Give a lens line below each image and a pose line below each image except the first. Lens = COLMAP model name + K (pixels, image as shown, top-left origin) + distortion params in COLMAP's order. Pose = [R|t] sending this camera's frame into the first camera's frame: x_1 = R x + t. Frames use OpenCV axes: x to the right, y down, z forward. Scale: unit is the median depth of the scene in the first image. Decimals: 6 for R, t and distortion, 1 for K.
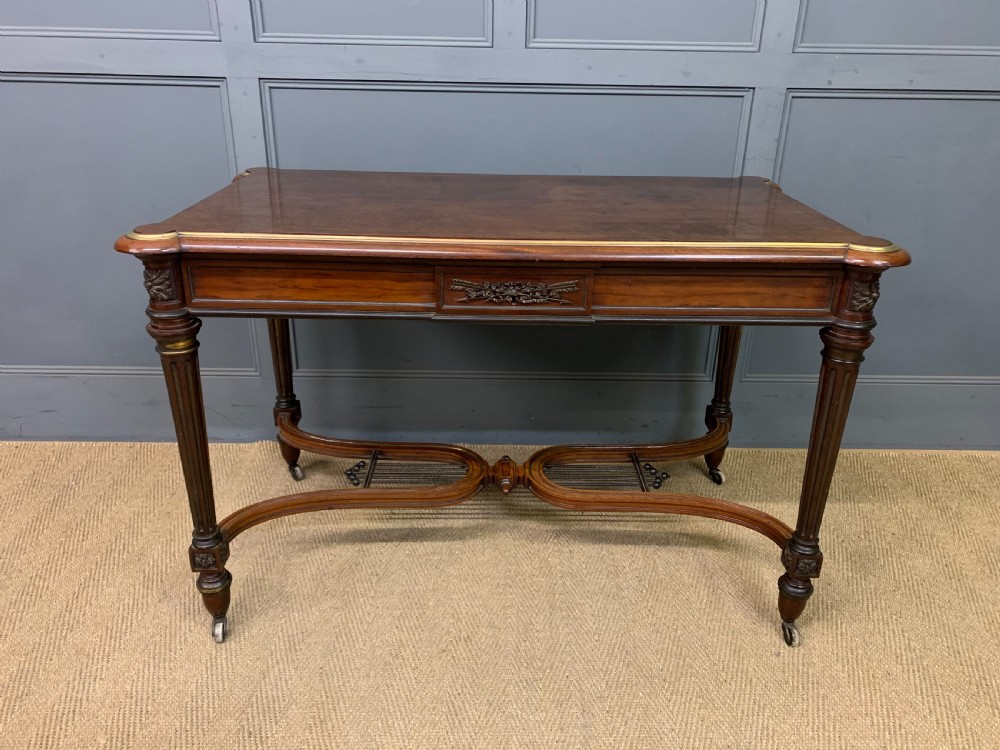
lens RADIAL K [[766.7, 0, 502.9], [0, 766.7, 370.4], [0, 0, 1]] dist [0.010892, 0.000685]
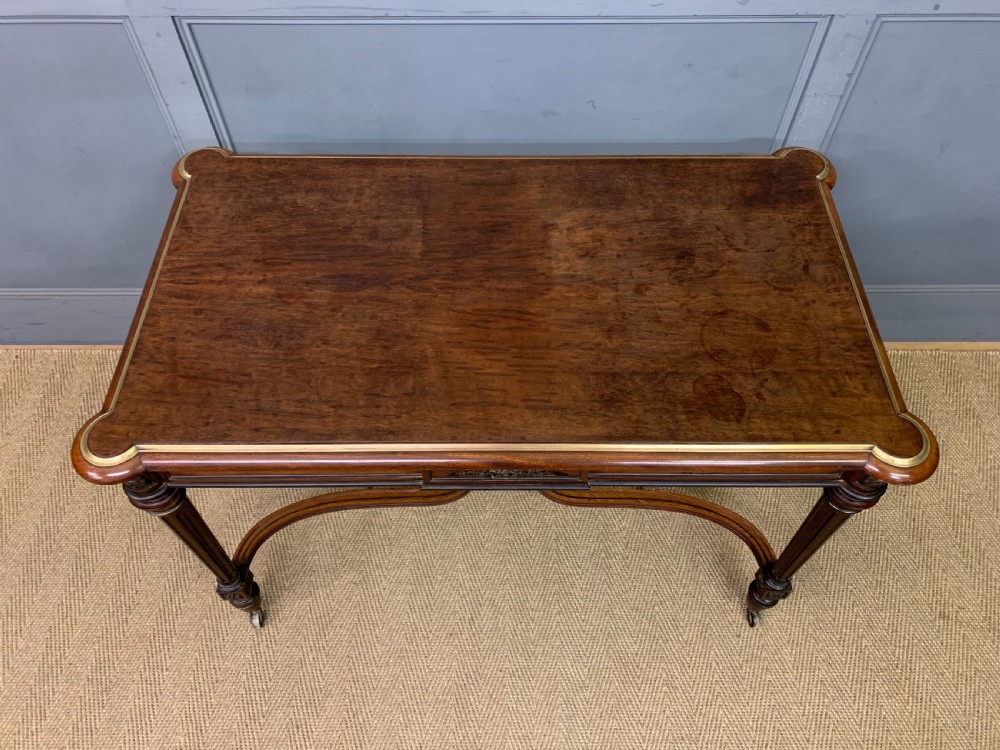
lens RADIAL K [[764.4, 0, 504.3], [0, 764.4, 370.6], [0, 0, 1]] dist [0.018401, -0.006849]
pose [[0.999853, -0.002556, -0.016942, 0.024483], [0.011119, 0.849145, 0.528043, -0.589454], [0.013037, -0.528154, 0.849049, 0.223334]]
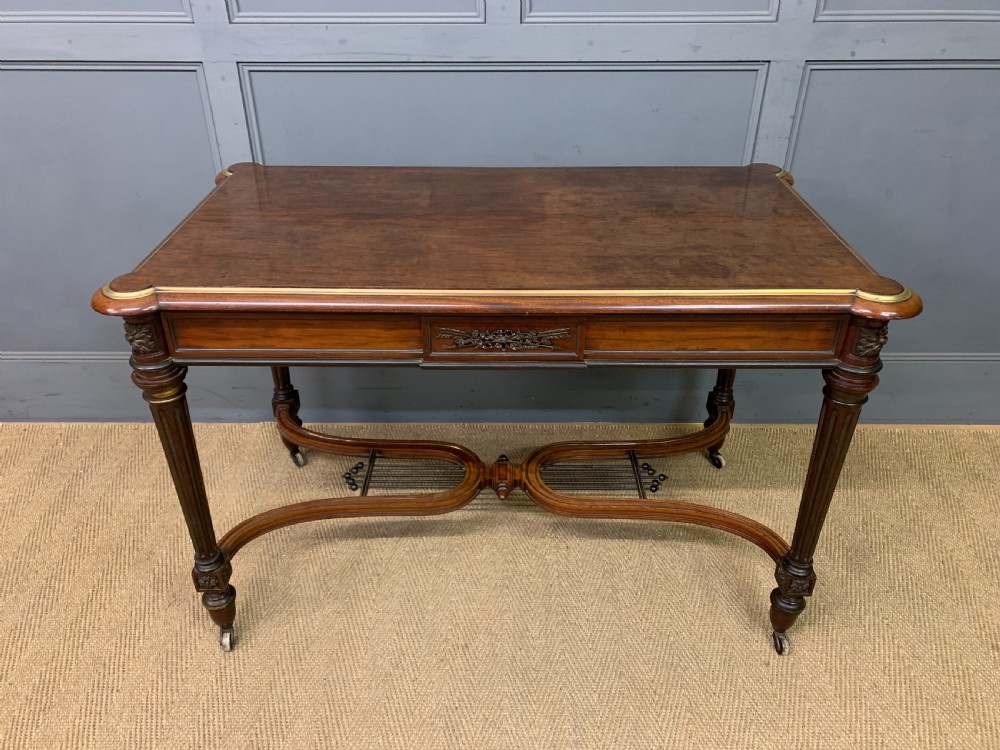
lens RADIAL K [[766.4, 0, 492.5], [0, 766.4, 371.9], [0, 0, 1]] dist [0.009283, 0.003183]
pose [[0.999562, -0.006752, -0.028818, 0.023566], [0.010809, 0.989659, 0.143030, -0.167522], [0.027555, -0.143278, 0.989299, 0.032083]]
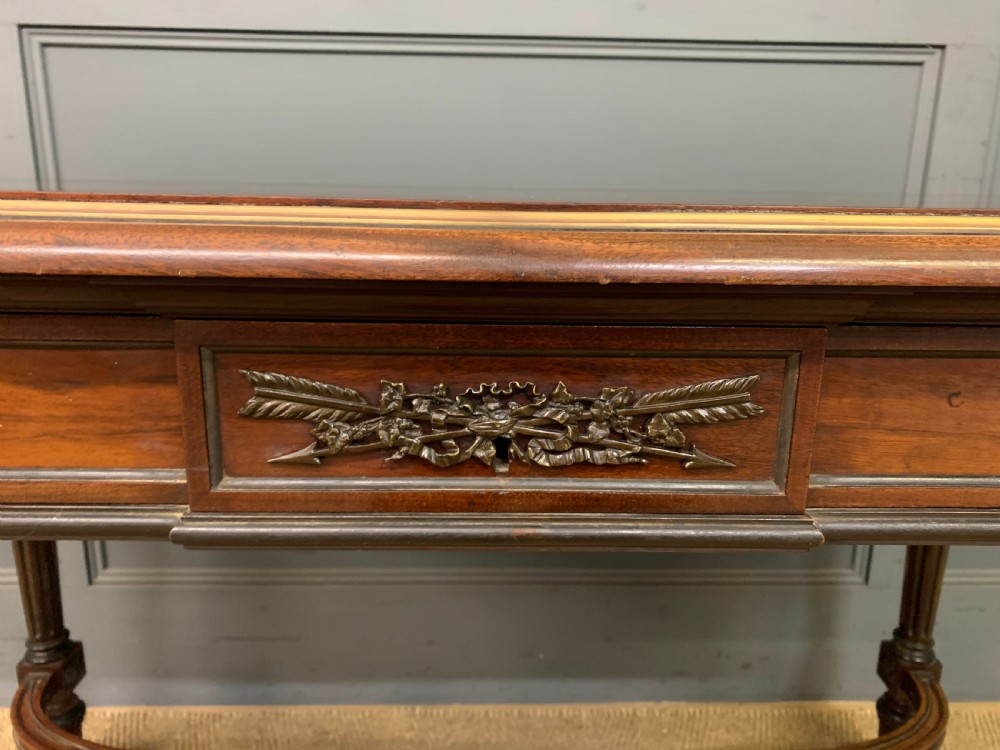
lens RADIAL K [[773.9, 0, 502.5], [0, 773.9, 371.7], [0, 0, 1]] dist [0.003639, -0.002832]
pose [[0.999906, -0.006480, 0.012115, 0.009575], [0.008437, 0.985550, -0.169176, -0.063702], [-0.010843, 0.169262, 0.985511, 0.627904]]
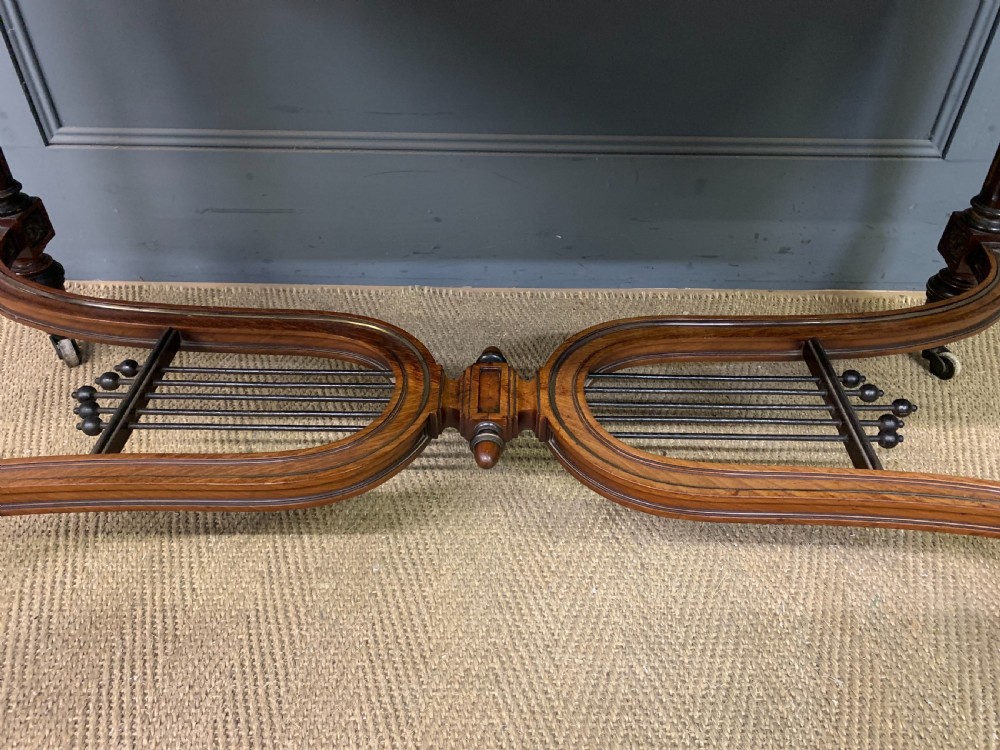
lens RADIAL K [[765.5, 0, 503.5], [0, 765.5, 376.3], [0, 0, 1]] dist [0.013026, -0.001110]
pose [[0.999737, 0.008525, -0.021272, 0.022326], [-0.002230, 0.960010, 0.279958, 0.017017], [0.022808, -0.279837, 0.959776, 0.736691]]
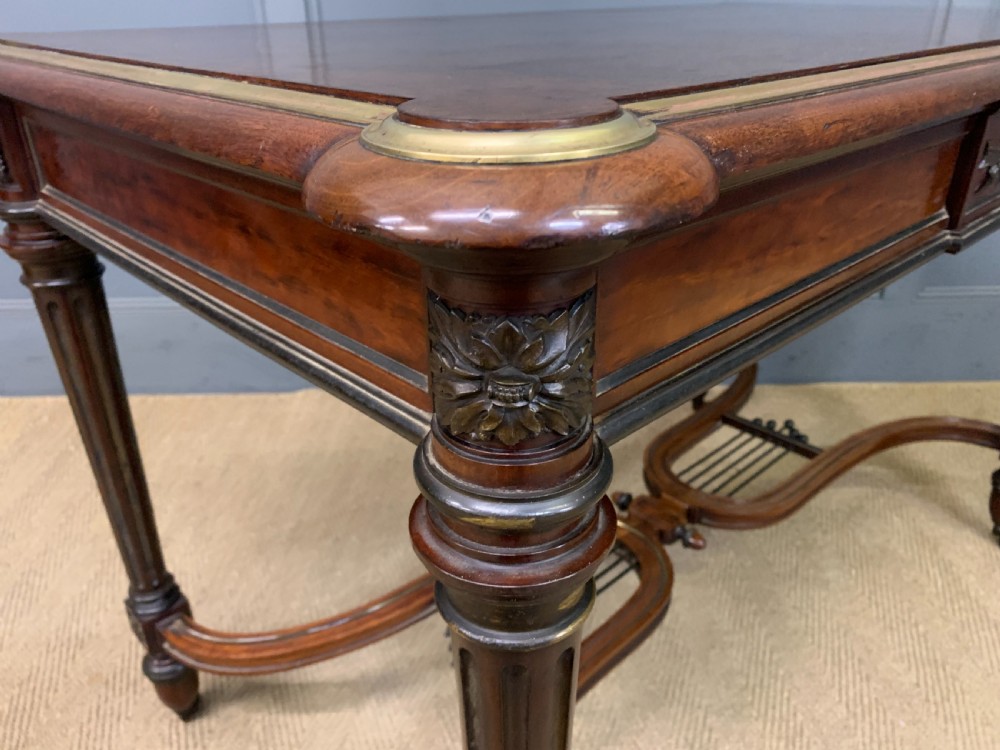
lens RADIAL K [[775.5, 0, 502.9], [0, 775.5, 388.2], [0, 0, 1]] dist [0.002127, -0.003305]
pose [[0.999629, -0.026896, -0.004412, -0.159428], [0.027148, 0.996897, 0.073890, 0.054063], [0.002411, -0.073982, 0.997257, 0.301775]]
